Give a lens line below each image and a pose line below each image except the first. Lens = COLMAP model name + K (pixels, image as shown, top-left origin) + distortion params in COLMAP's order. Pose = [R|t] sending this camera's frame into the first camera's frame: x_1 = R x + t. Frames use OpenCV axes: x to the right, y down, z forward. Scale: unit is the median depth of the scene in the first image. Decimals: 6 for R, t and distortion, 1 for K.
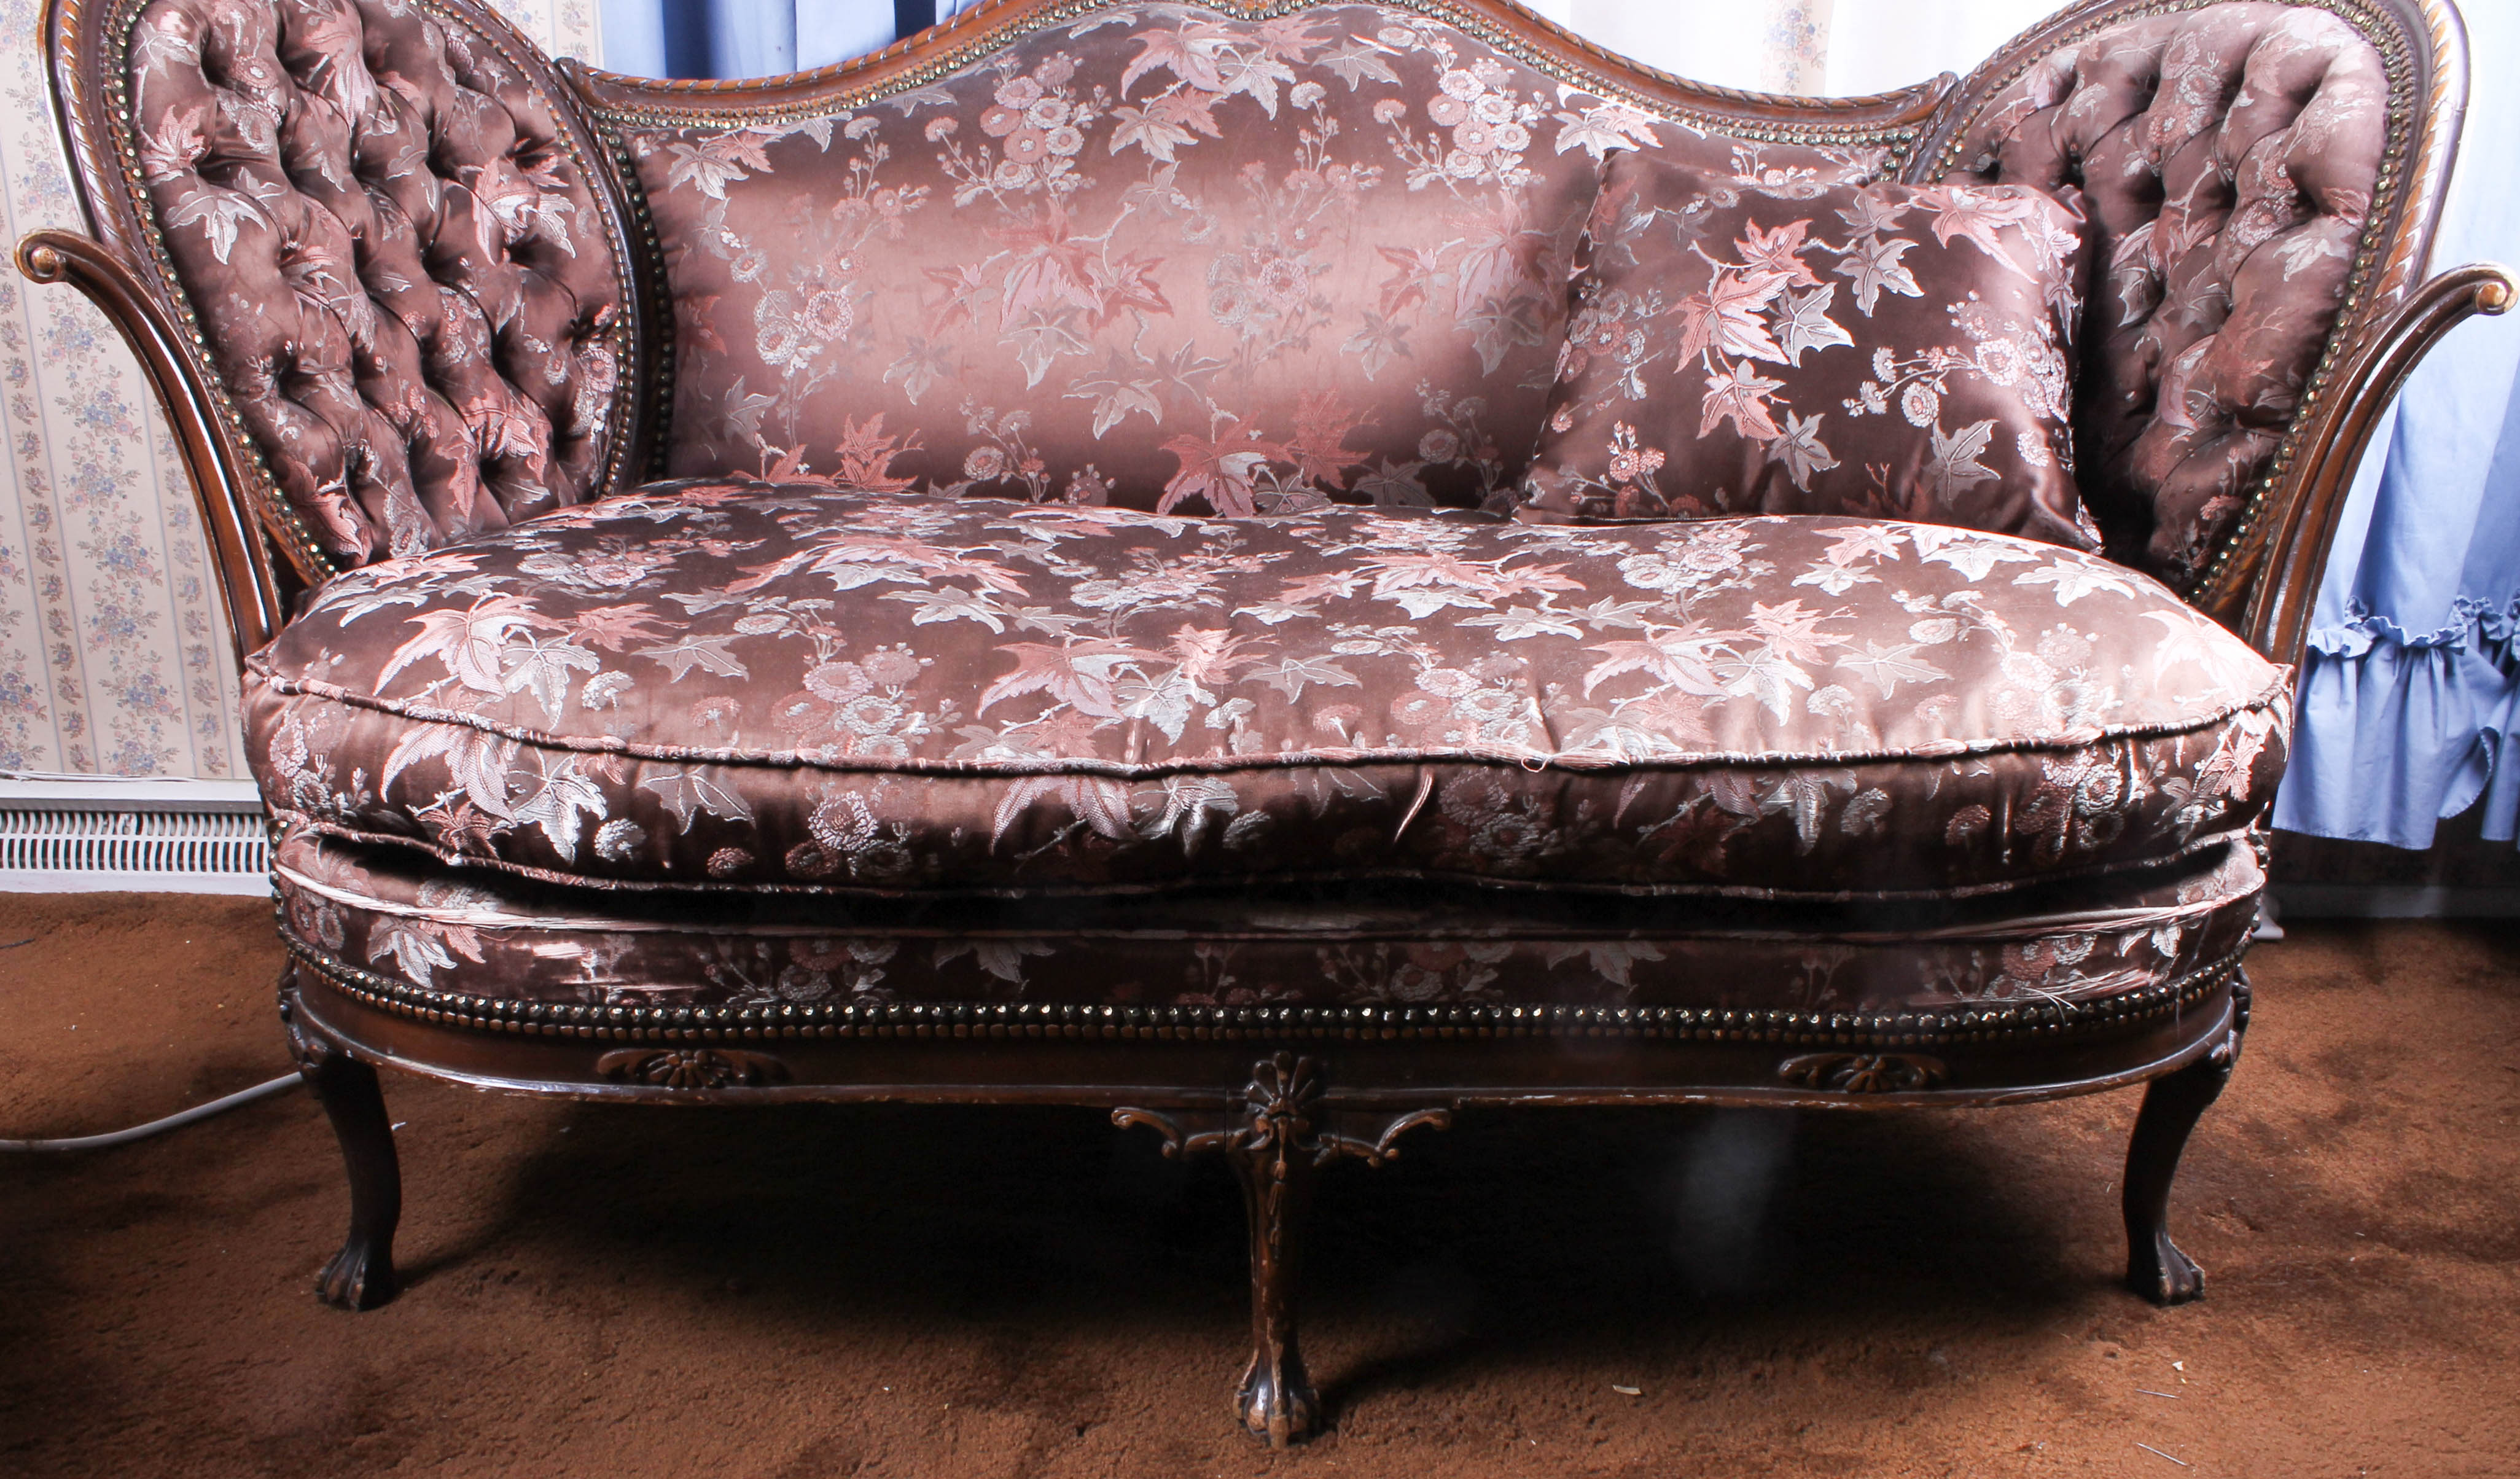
lens RADIAL K [[2231.4, 0, 1226.6], [0, 2231.4, 866.3], [0, 0, 1]] dist [-0.148489, 0.084079]
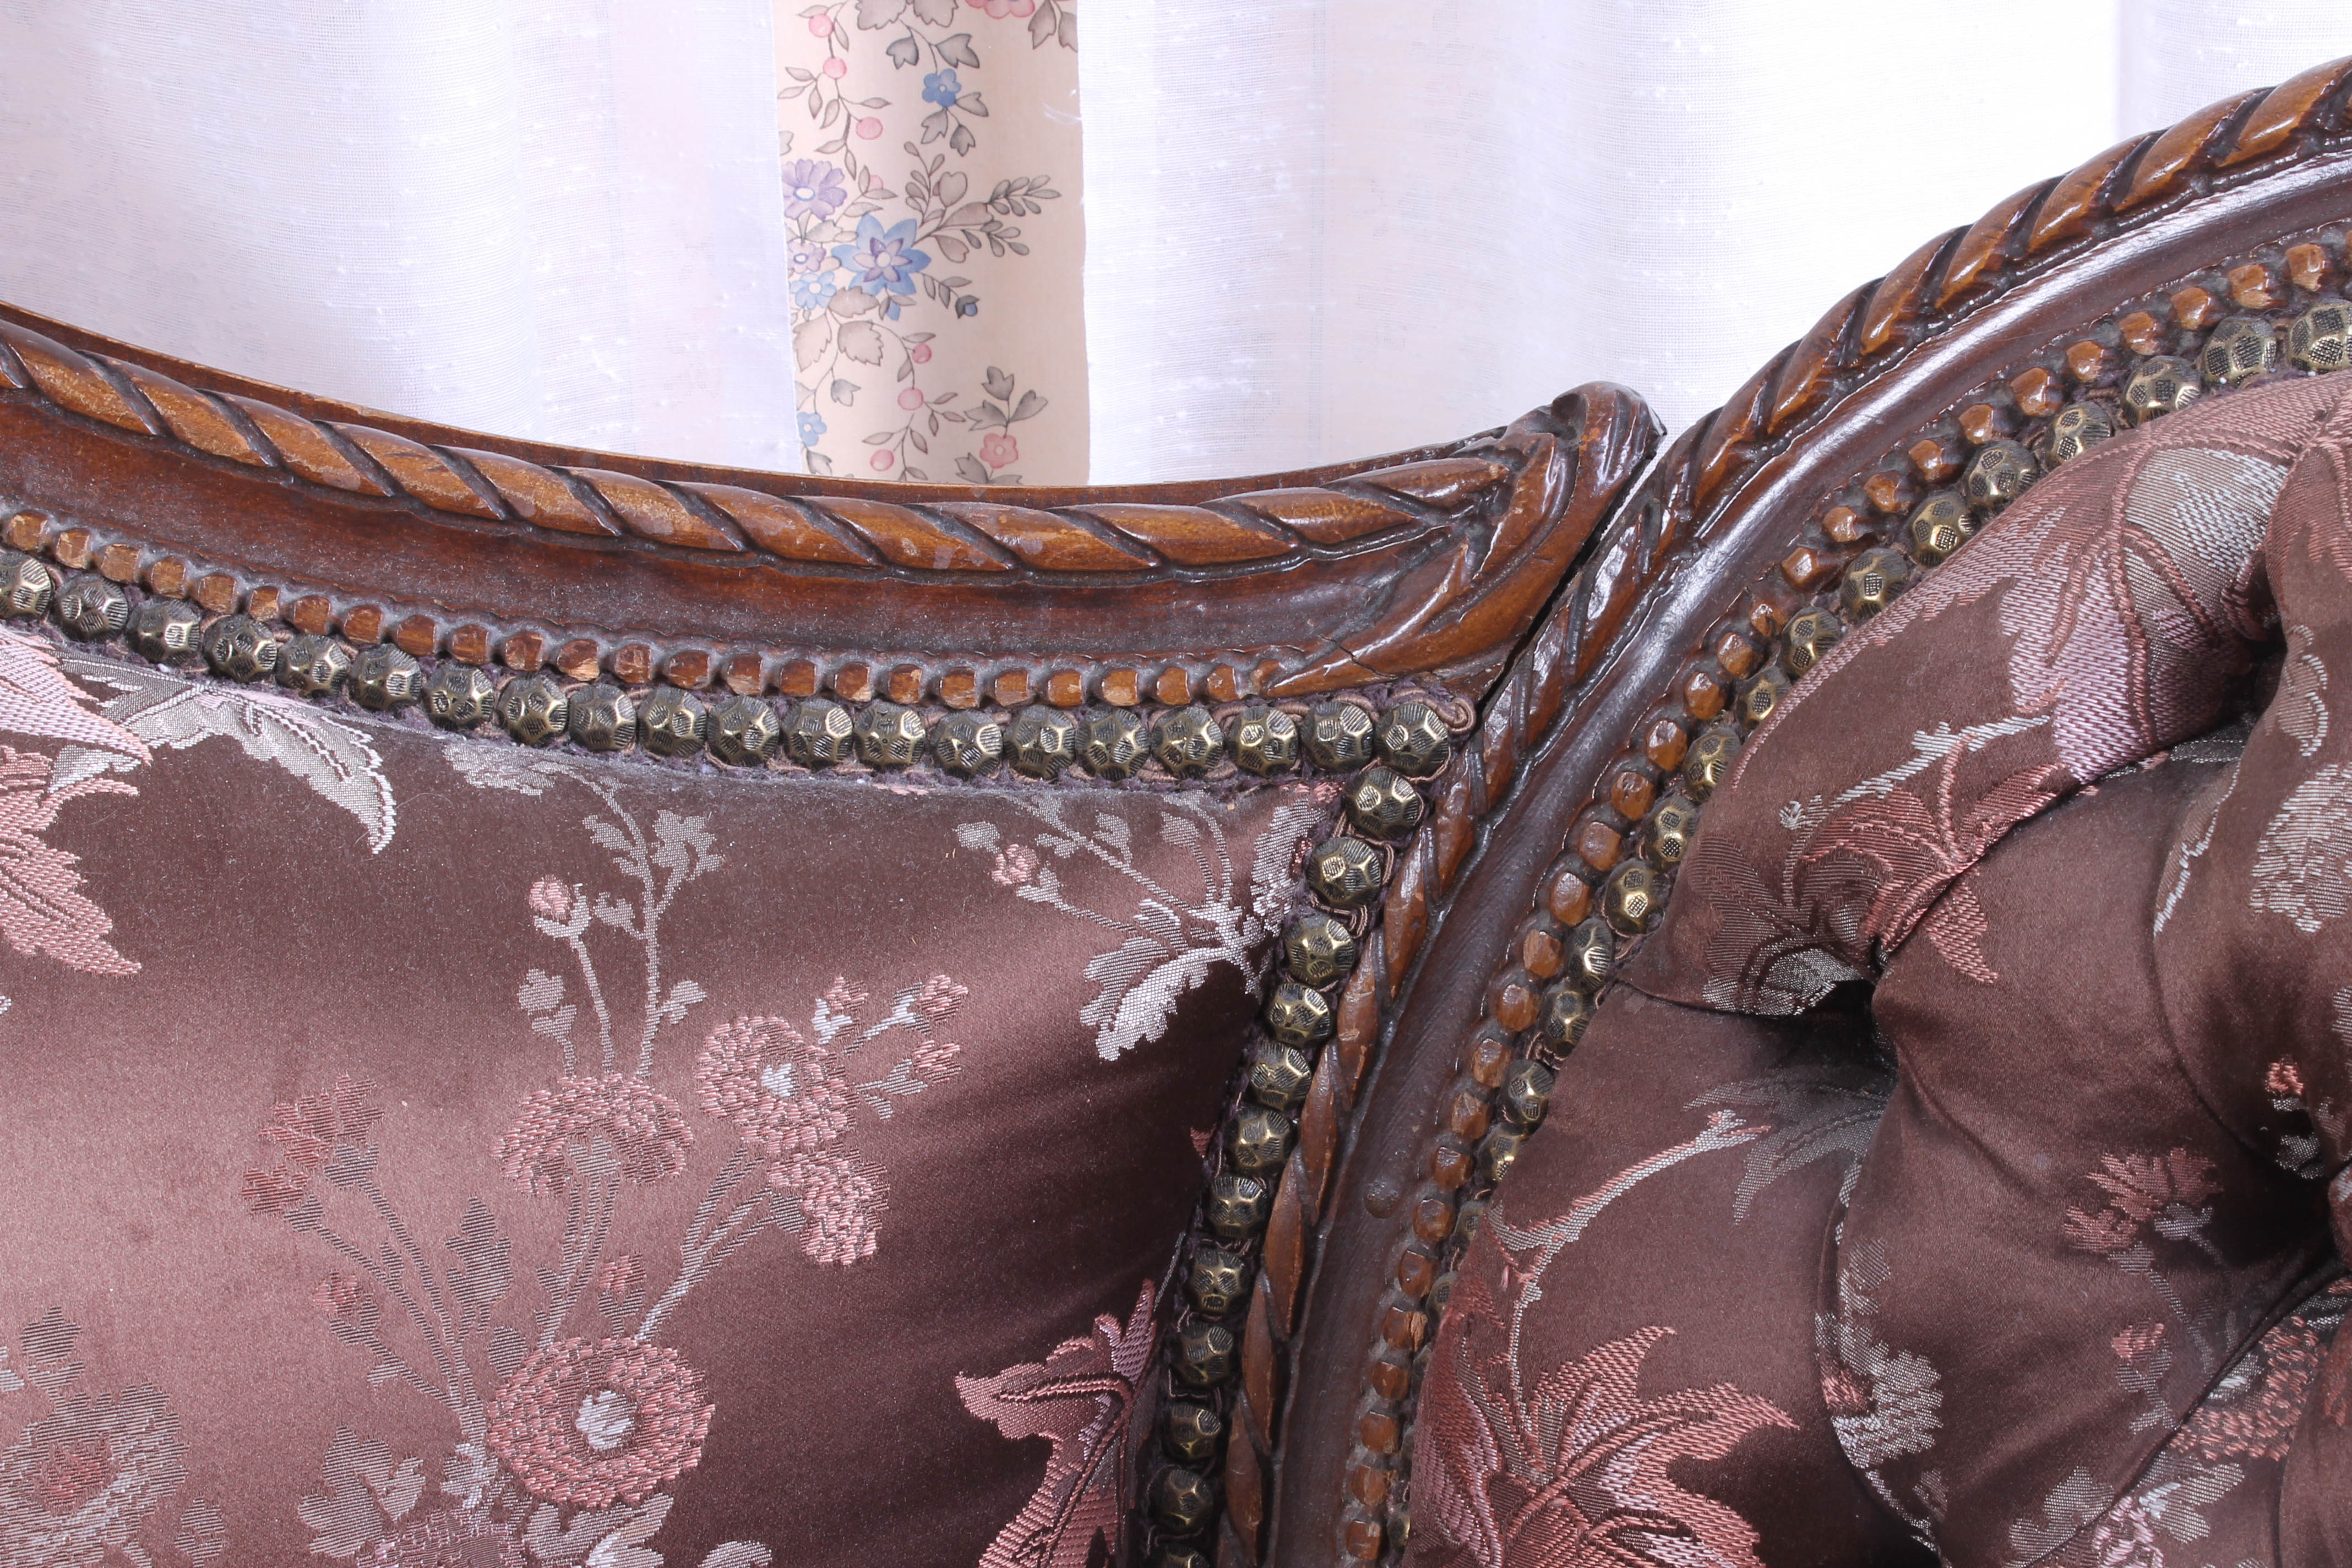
lens RADIAL K [[4487.8, 0, 1183.8], [0, 4487.8, 779.7], [0, 0, 1]] dist [-0.012310, 0.000000]
pose [[0.981460, -0.101944, 0.162305, 0.287732], [0.090652, 0.993014, 0.075539, -0.465013], [-0.168872, -0.059425, 0.983845, 0.765118]]
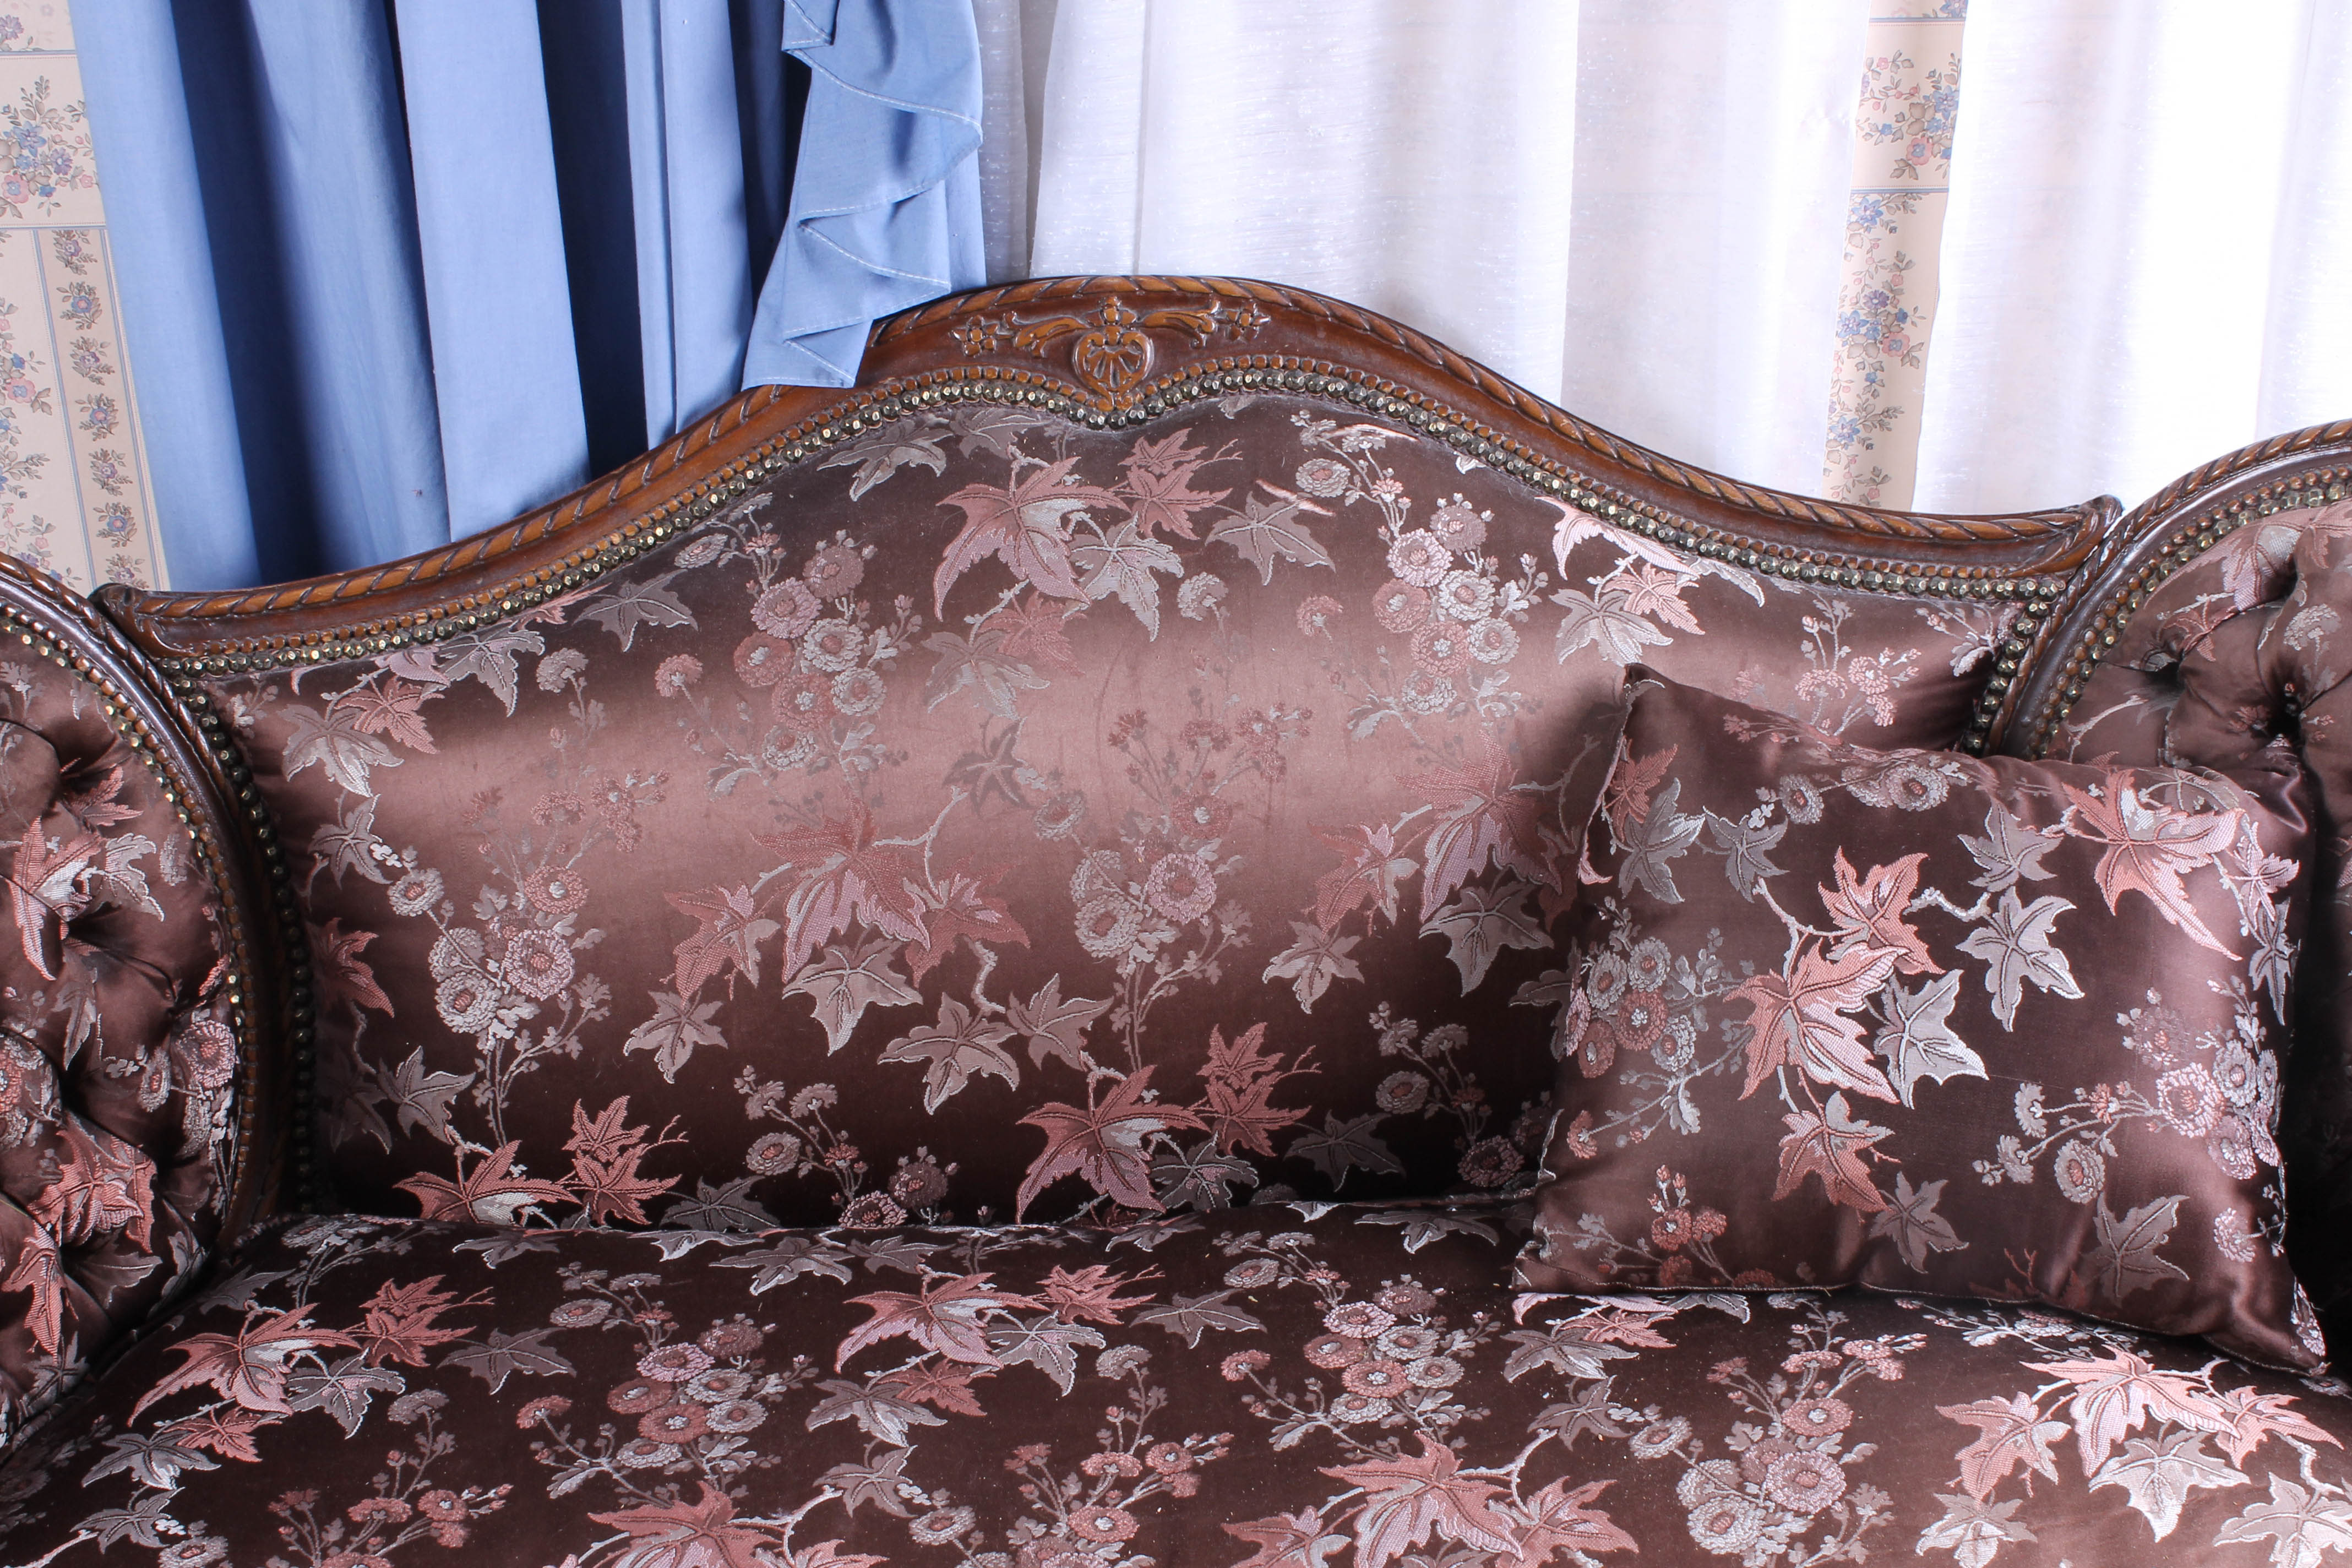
lens RADIAL K [[3185.7, 0, 1169.7], [0, 3185.7, 802.8], [0, 0, 1]] dist [-0.050661, 0.000000]
pose [[0.996993, -0.049879, 0.059298, -0.046312], [0.042506, 0.991901, 0.119689, -0.513975], [-0.064788, -0.116808, 0.991039, -0.017066]]
